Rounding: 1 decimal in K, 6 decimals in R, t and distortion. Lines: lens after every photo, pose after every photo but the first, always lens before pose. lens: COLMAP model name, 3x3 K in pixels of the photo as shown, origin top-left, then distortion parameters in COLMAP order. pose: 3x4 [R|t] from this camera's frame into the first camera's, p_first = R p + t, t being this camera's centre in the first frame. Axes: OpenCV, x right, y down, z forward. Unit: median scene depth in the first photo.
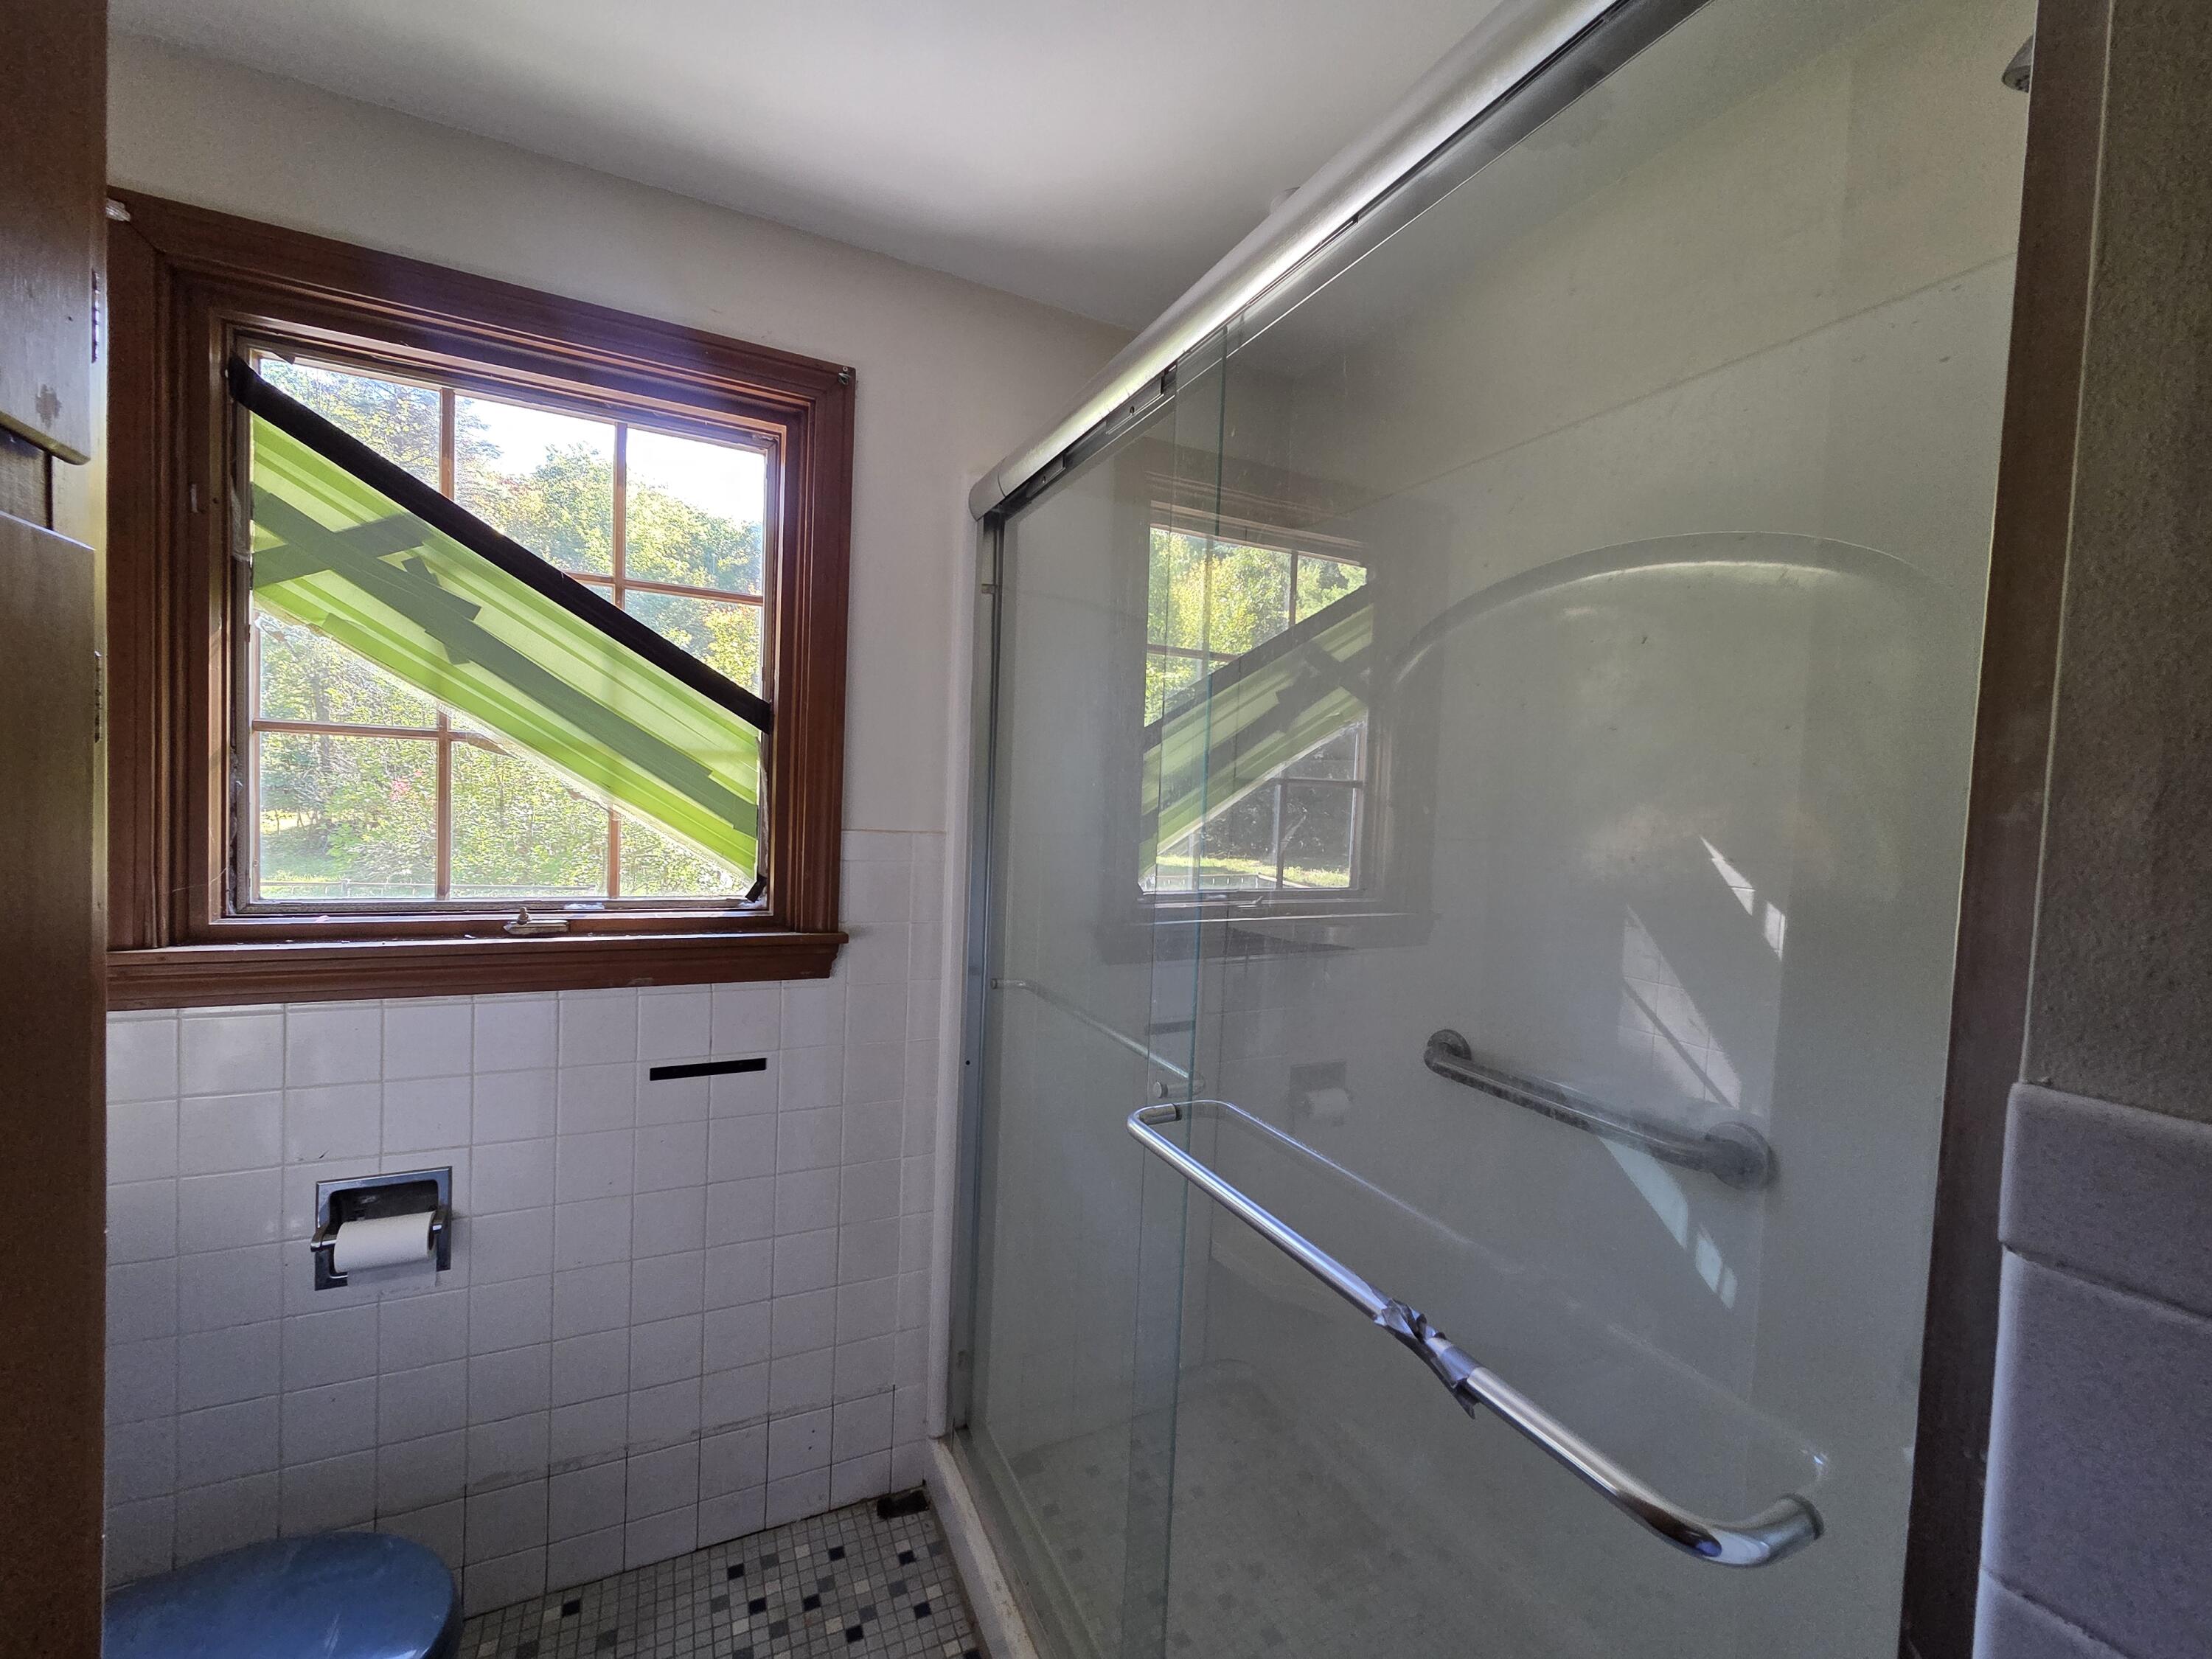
lens RADIAL K [[896.2, 0, 1095.8], [0, 896.2, 840.4], [0, 0, 1]] dist [0.003599, -0.002054]
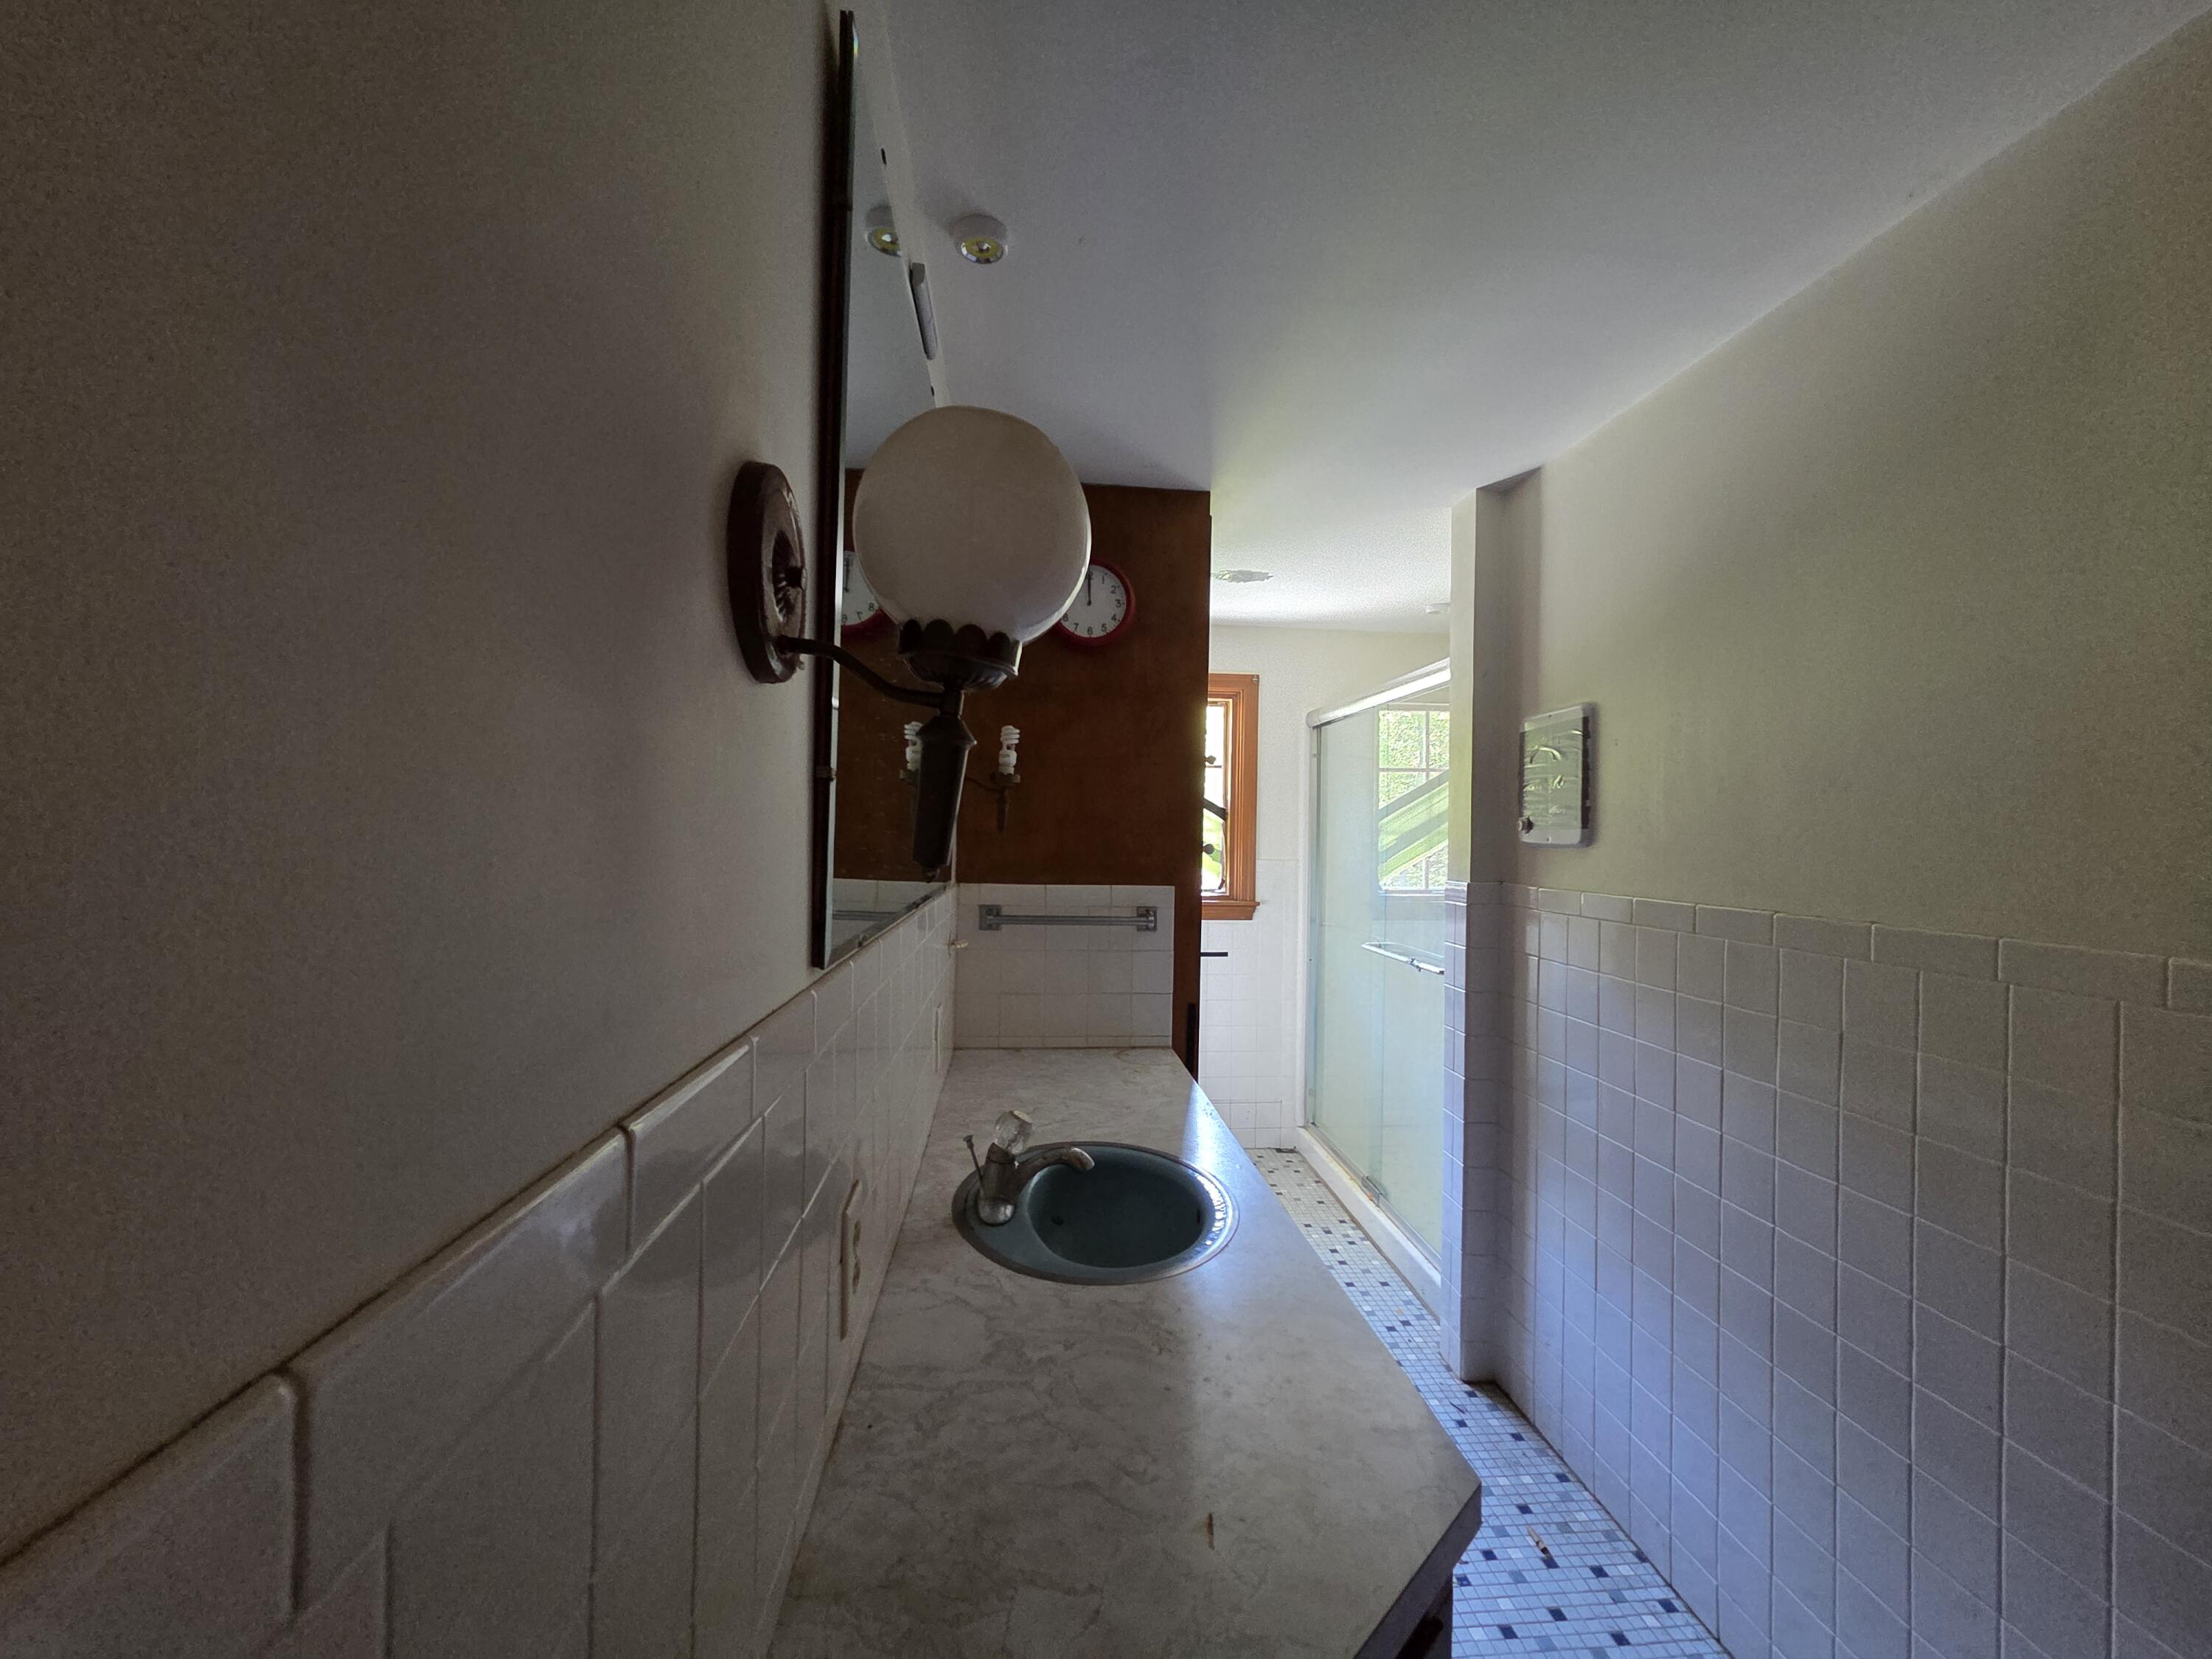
lens RADIAL K [[894.5, 0, 1098.4], [0, 894.5, 833.6], [0, 0, 1]] dist [0.000567, -0.000058]
pose [[0.932254, -0.029854, -0.360570, 0.193542], [0.007834, 0.998022, -0.062379, 0.064697], [0.361719, 0.055328, 0.930644, -1.397538]]
